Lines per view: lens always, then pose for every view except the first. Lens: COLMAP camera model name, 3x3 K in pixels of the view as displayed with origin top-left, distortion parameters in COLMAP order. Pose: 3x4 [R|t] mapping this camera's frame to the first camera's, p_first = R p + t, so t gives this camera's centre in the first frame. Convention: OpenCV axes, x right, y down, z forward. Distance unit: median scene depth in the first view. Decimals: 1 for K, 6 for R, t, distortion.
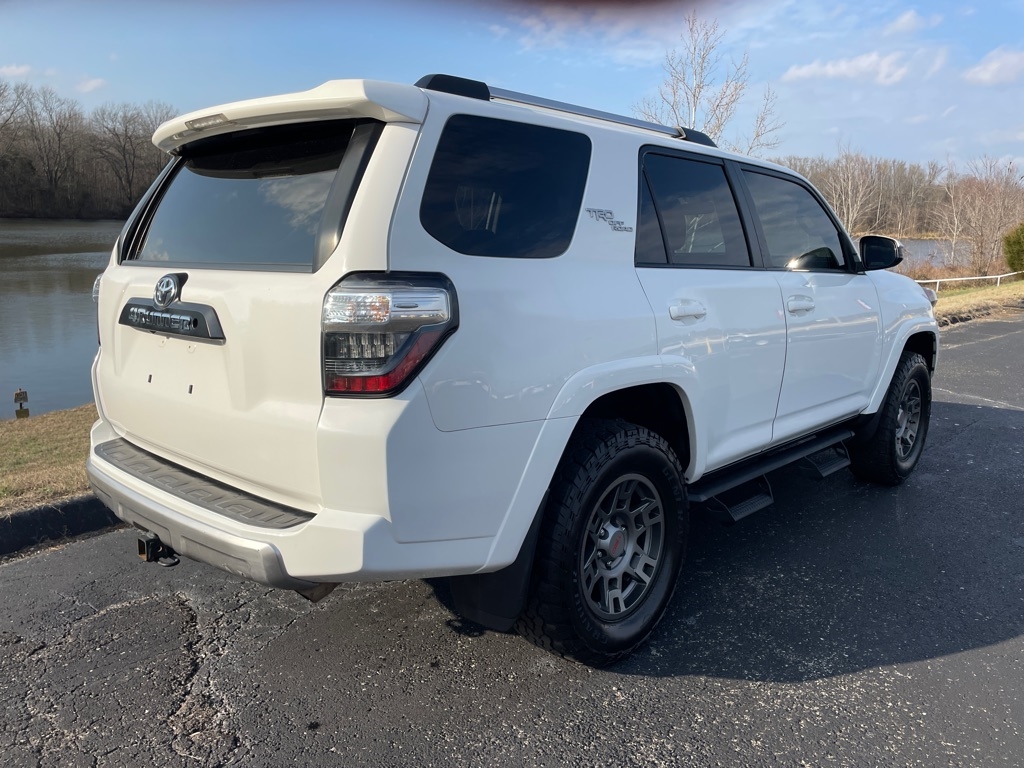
lens RADIAL K [[772.2, 0, 517.9], [0, 772.2, 383.5], [0, 0, 1]] dist [0.091311, -0.113782]
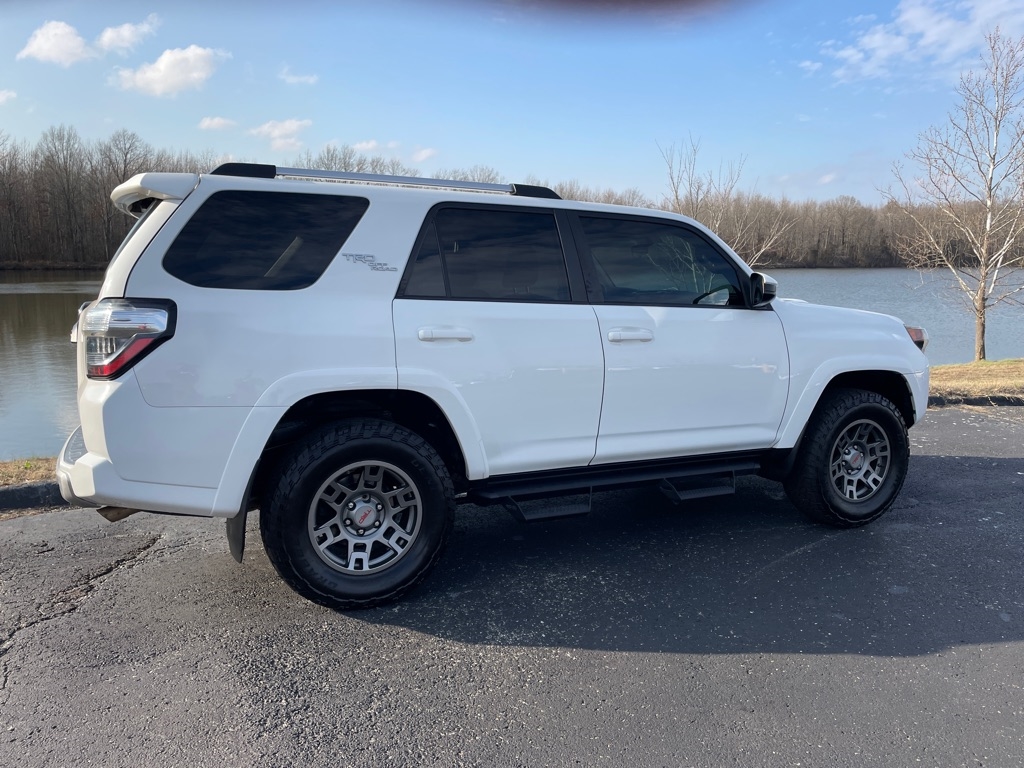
lens RADIAL K [[772.2, 0, 516.8], [0, 772.2, 388.2], [0, 0, 1]] dist [0.091311, -0.113782]
pose [[0.928400, 0.040382, -0.369381, 0.728717], [-0.058739, 0.997528, -0.038581, 0.029699], [0.366910, 0.057516, 0.928477, -0.084420]]
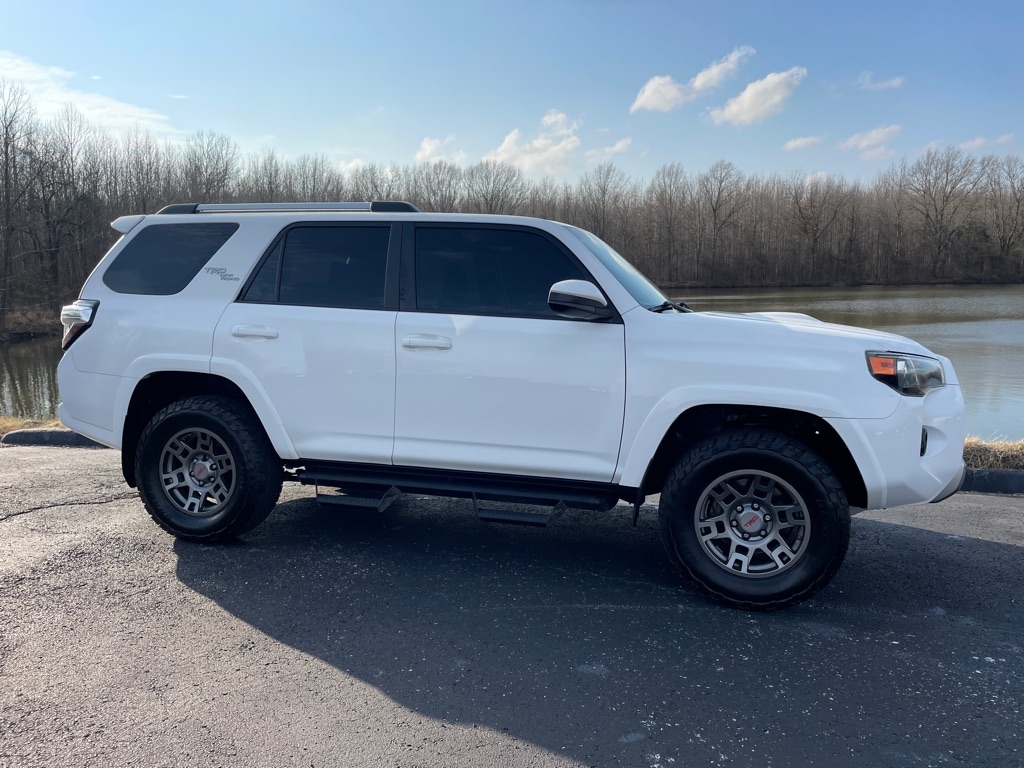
lens RADIAL K [[772.2, 0, 515.2], [0, 772.2, 383.4], [0, 0, 1]] dist [0.091311, -0.113782]
pose [[0.447154, 0.089795, -0.889938, 1.658635], [-0.162494, 0.986547, 0.017897, -0.098231], [0.879573, 0.136607, 0.455730, 0.722910]]
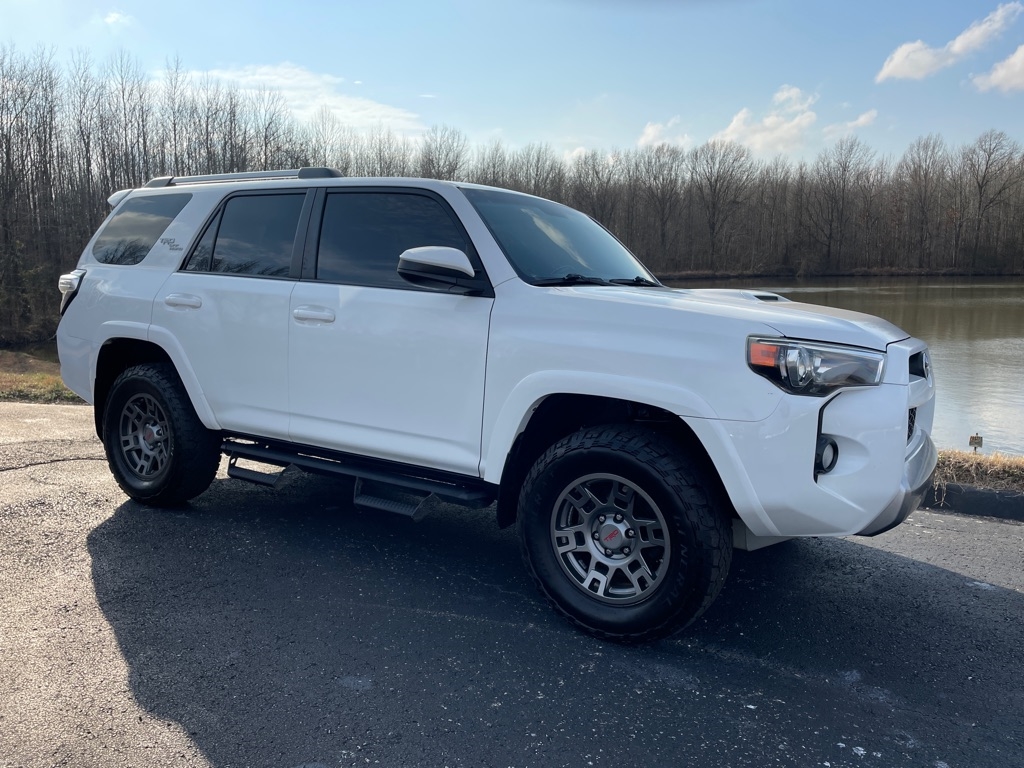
lens RADIAL K [[772.2, 0, 513.1], [0, 772.2, 387.7], [0, 0, 1]] dist [0.091311, -0.113782]
pose [[0.175427, 0.124922, -0.976535, 1.702181], [-0.192583, 0.977108, 0.090399, -0.177104], [0.965473, 0.172206, 0.195468, 1.259403]]
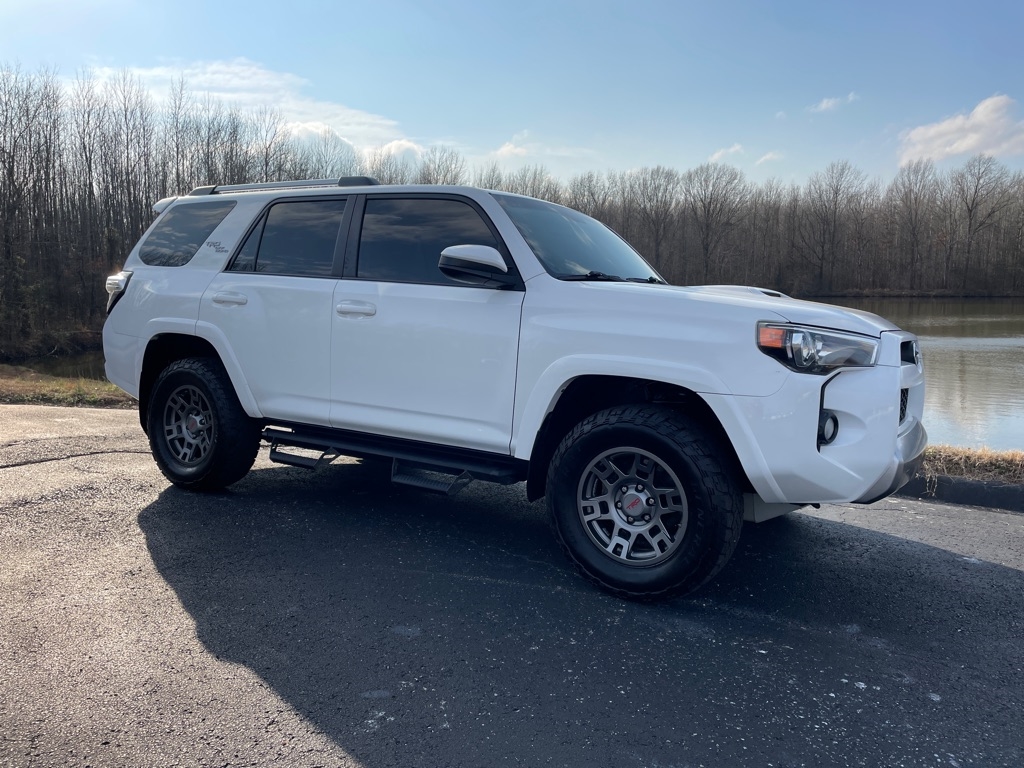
lens RADIAL K [[772.2, 0, 512.8], [0, 772.2, 380.0], [0, 0, 1]] dist [0.091311, -0.113782]
pose [[0.181402, 0.092012, -0.979095, 1.803648], [-0.197892, 0.978662, 0.055307, -0.125435], [0.963292, 0.183722, 0.195739, 1.197082]]
